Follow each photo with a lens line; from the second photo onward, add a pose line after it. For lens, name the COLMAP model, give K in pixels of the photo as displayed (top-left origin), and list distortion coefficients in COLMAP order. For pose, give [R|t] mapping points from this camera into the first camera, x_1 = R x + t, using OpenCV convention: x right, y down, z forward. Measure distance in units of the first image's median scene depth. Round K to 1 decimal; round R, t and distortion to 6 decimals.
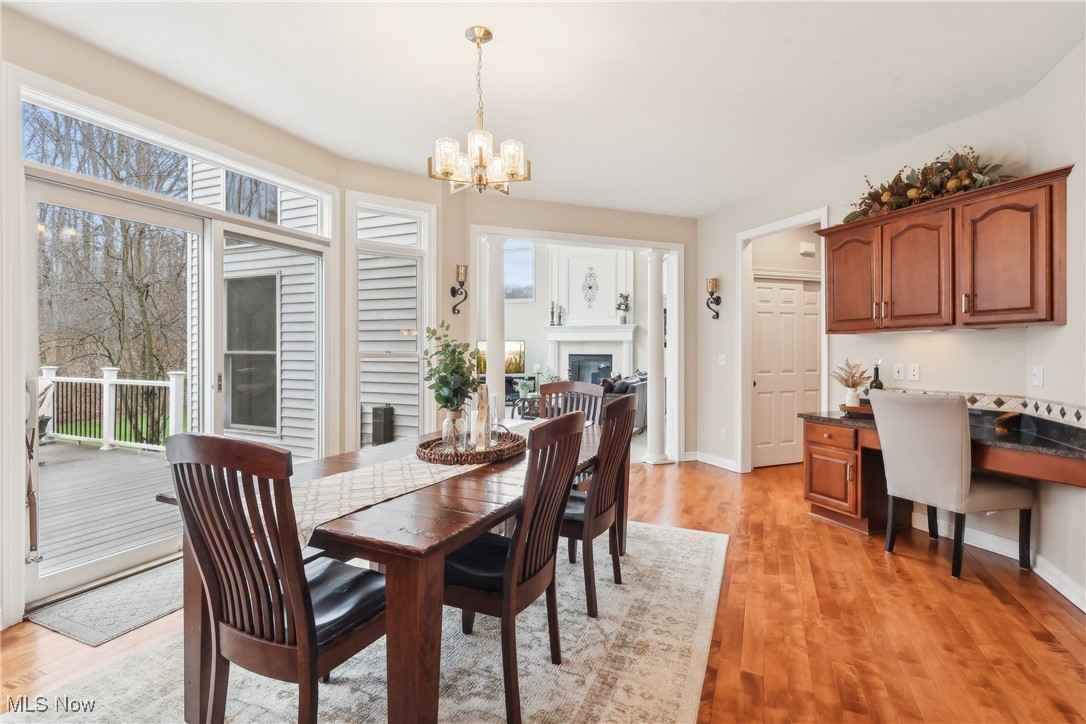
lens RADIAL K [[506.9, 0, 550.2], [0, 506.9, 354.5], [0, 0, 1]] dist [-0.004401, -0.000400]
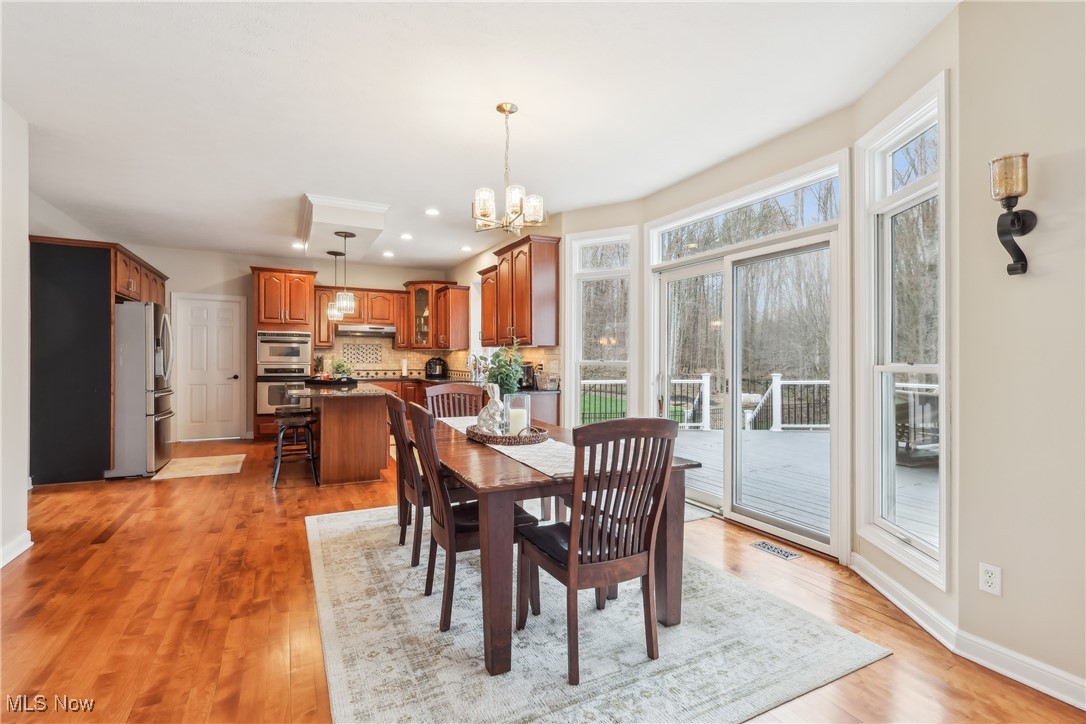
lens RADIAL K [[506.9, 0, 545.1], [0, 506.9, 364.5], [0, 0, 1]] dist [-0.004401, -0.000400]
pose [[-0.643996, 0.008338, -0.764983, 0.513376], [-0.007123, 0.999832, 0.016895, -0.009914], [0.764995, 0.016329, -0.643829, 1.271398]]
